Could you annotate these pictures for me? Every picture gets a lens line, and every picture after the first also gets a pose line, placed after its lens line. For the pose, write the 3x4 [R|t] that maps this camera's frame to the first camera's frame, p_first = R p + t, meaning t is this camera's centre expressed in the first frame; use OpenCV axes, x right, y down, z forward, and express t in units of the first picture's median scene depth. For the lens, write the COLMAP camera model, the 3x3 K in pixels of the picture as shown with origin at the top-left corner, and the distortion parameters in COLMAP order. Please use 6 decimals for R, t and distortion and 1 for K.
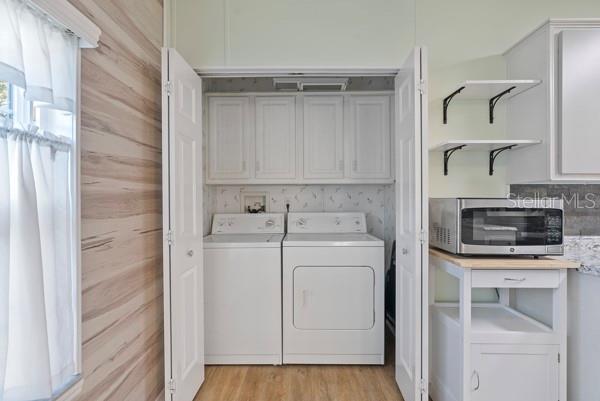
lens RADIAL K [[276.1, 0, 303.4], [0, 276.1, 203.2], [0, 0, 1]] dist [-0.010852, 0.003358]
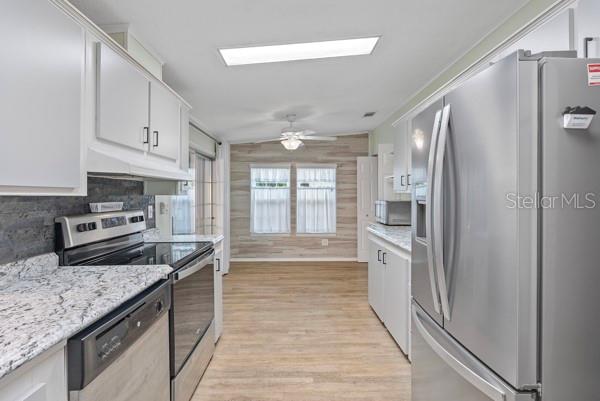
lens RADIAL K [[276.1, 0, 298.8], [0, 276.1, 193.3], [0, 0, 1]] dist [-0.010852, 0.003358]
pose [[0.034499, -0.010800, -0.999346, 3.866977], [0.004158, 0.999935, -0.010663, -0.057262], [0.999396, -0.003787, 0.034541, 0.126182]]
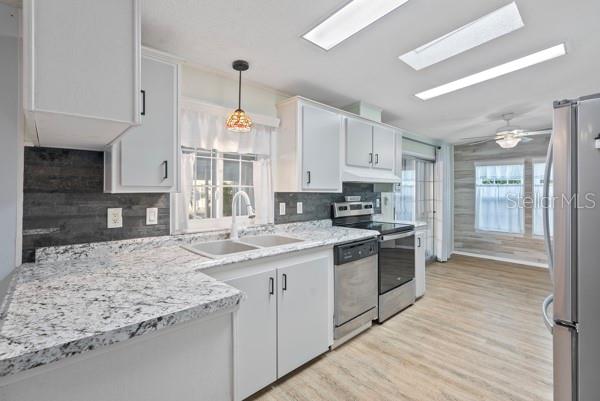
lens RADIAL K [[276.1, 0, 303.1], [0, 276.1, 189.1], [0, 0, 1]] dist [-0.010852, 0.003358]
pose [[-0.714815, -0.012505, -0.699202, 4.628932], [-0.006230, 0.999914, -0.011514, -0.063261], [0.699286, -0.003874, -0.714831, 0.770196]]
